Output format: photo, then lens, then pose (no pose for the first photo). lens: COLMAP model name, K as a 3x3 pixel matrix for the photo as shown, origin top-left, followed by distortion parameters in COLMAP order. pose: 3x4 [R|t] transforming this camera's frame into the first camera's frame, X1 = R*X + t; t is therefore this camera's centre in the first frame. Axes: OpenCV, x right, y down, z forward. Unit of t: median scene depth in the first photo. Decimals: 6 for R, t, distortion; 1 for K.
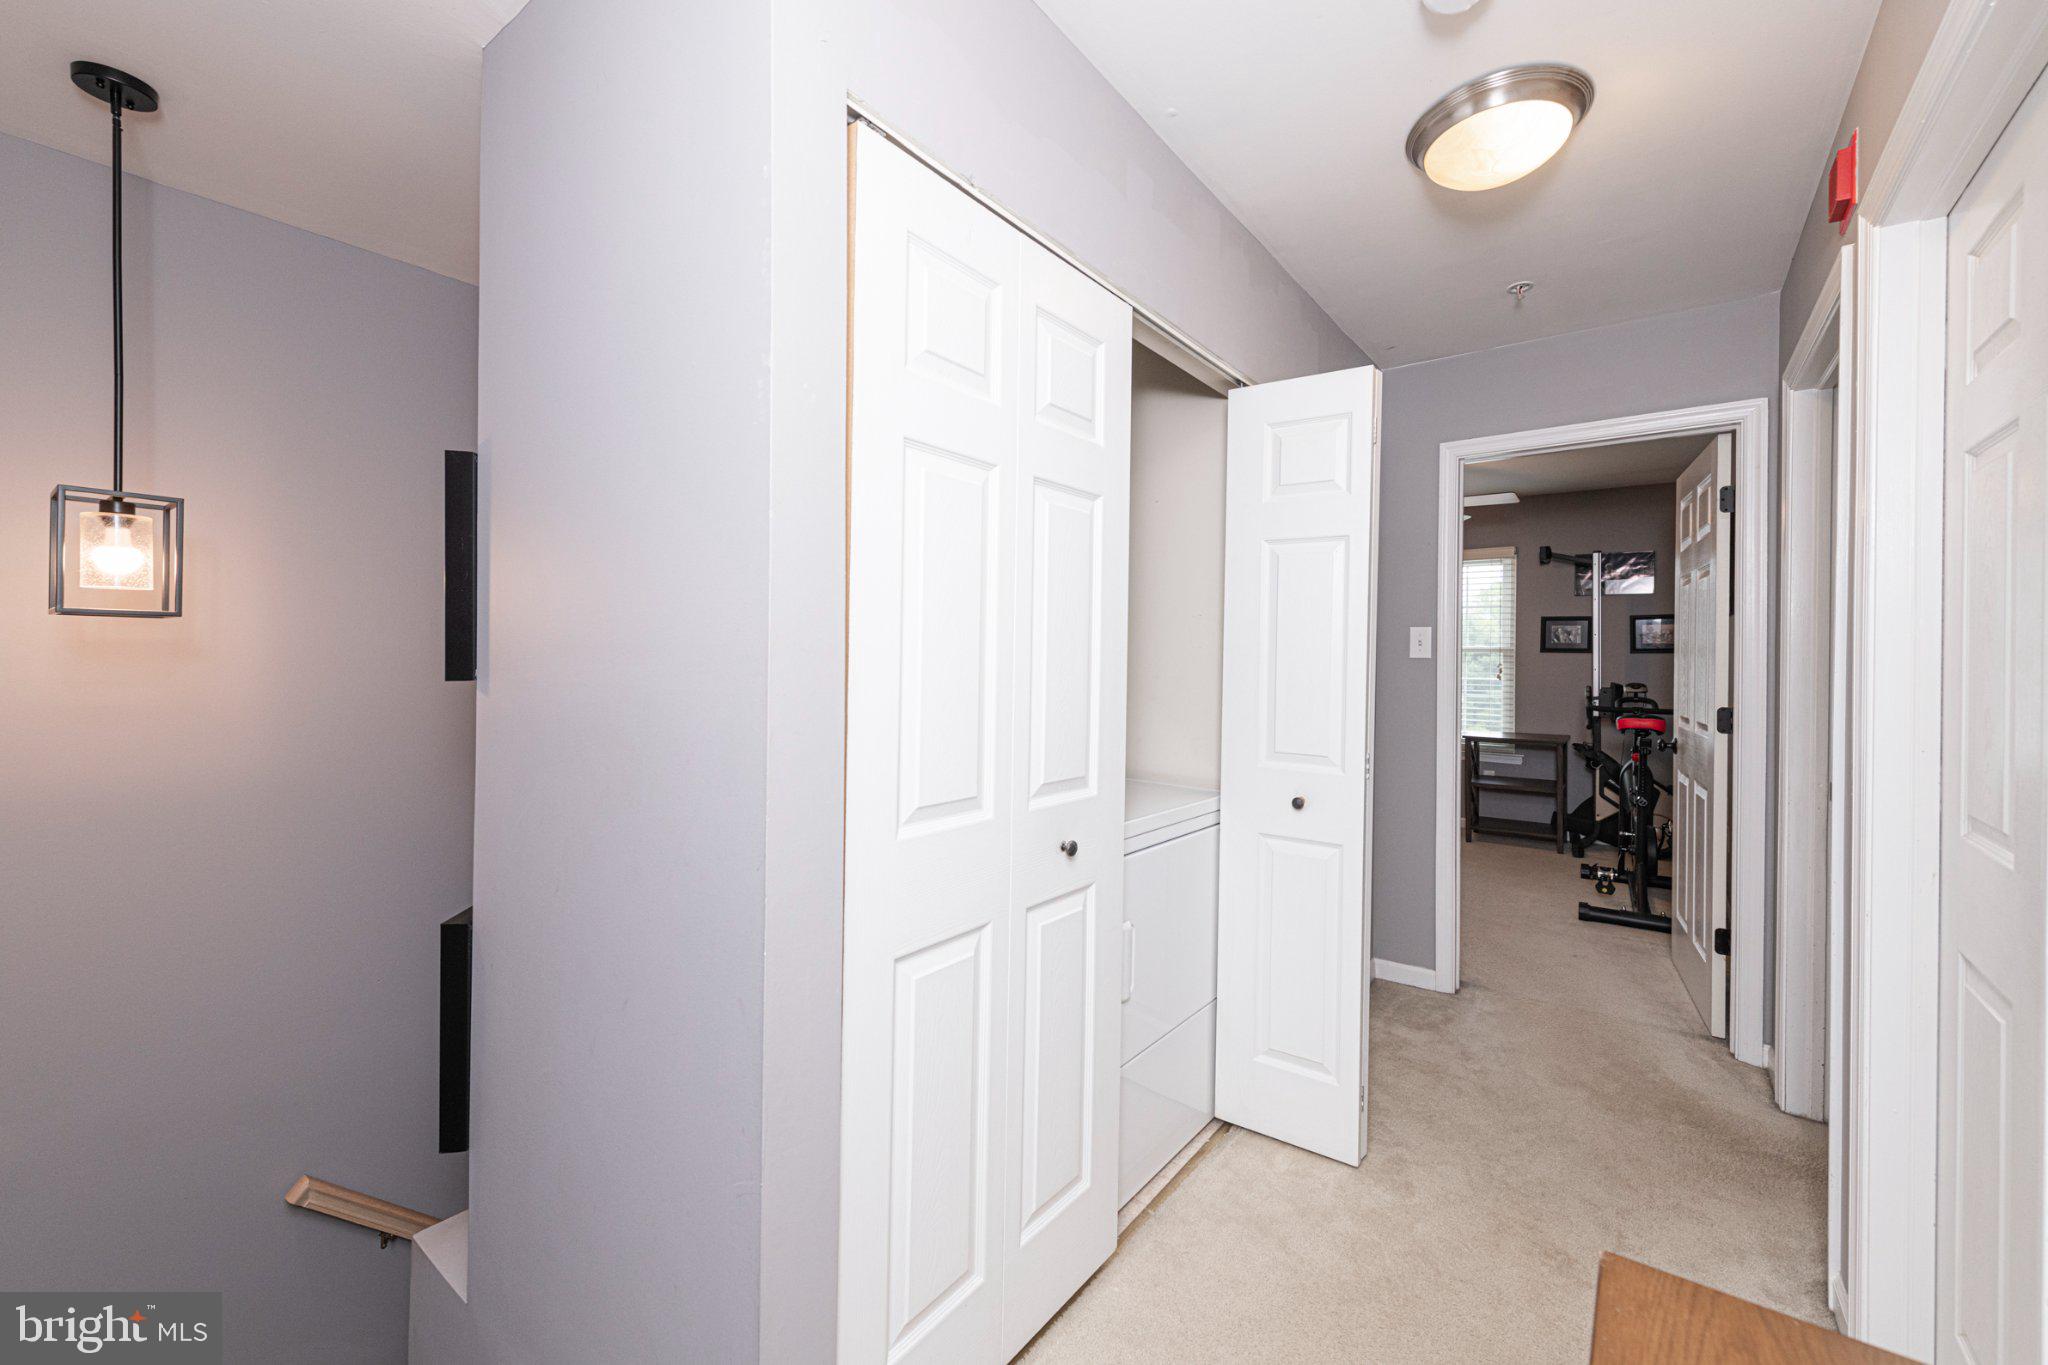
lens RADIAL K [[826.1, 0, 1025.0], [0, 826.1, 650.9], [0, 0, 1]] dist [0.001464, -0.000003]
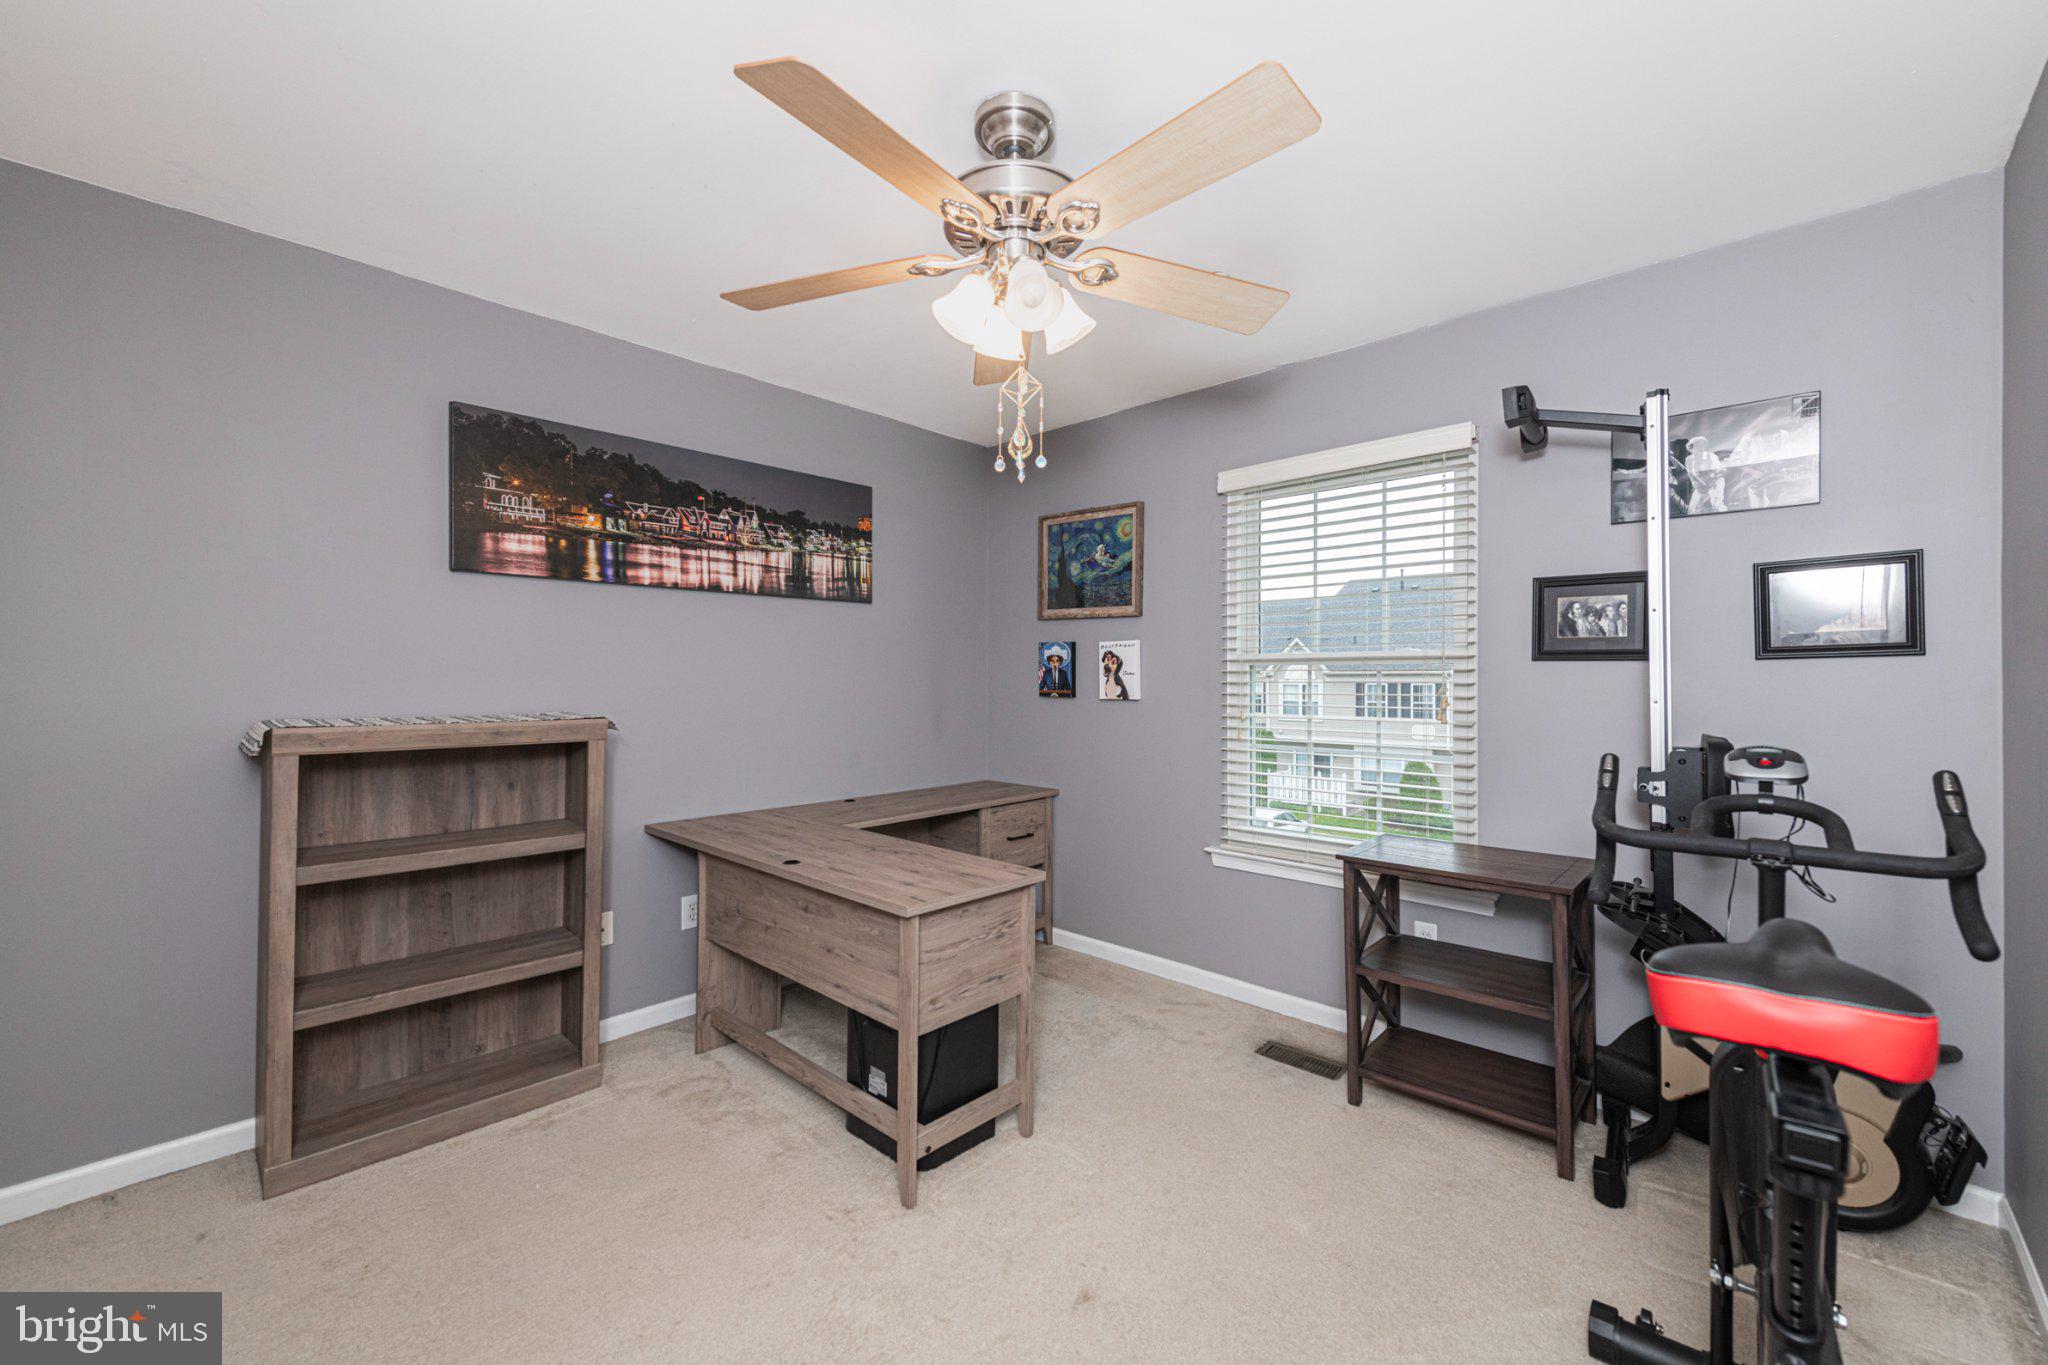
lens RADIAL K [[825.4, 0, 1024.6], [0, 825.4, 676.9], [0, 0, 1]] dist [0.001070, 0.000074]
pose [[0.994067, -0.013356, -0.107947, 0.694071], [0.013837, 0.999897, 0.003706, 0.008226], [0.107887, -0.005178, 0.994150, 0.926248]]
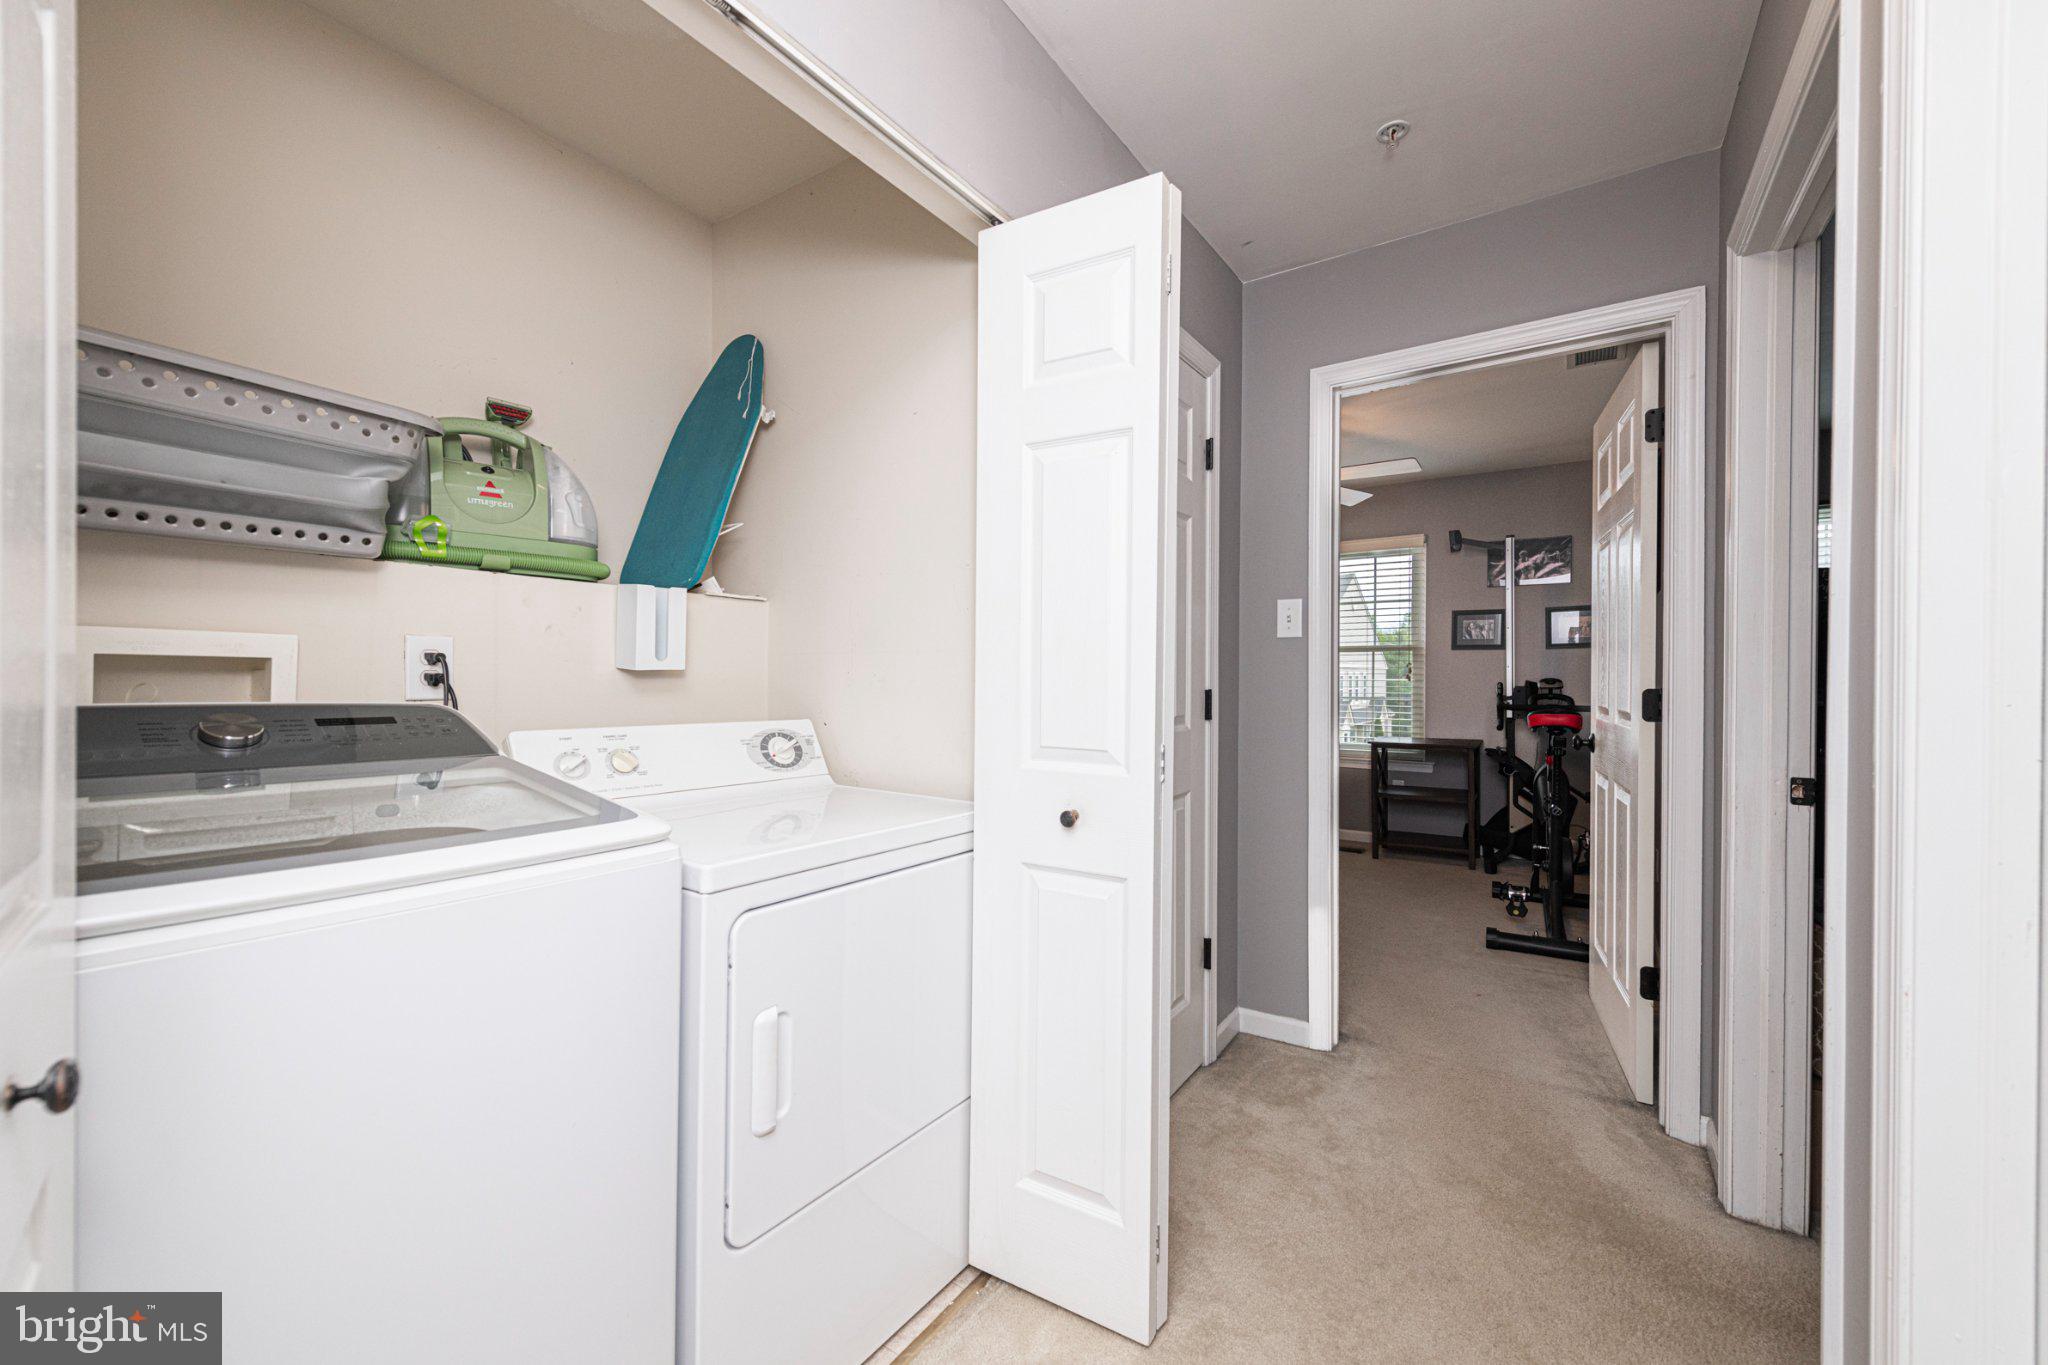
lens RADIAL K [[816.4, 0, 1022.0], [0, 816.4, 683.0], [0, 0, 1]] dist [0.001026, 0.000012]
pose [[0.998436, -0.010115, 0.054991, 0.170104], [0.009566, 0.999902, 0.010237, 0.041779], [-0.055090, -0.009695, 0.998434, 0.213411]]
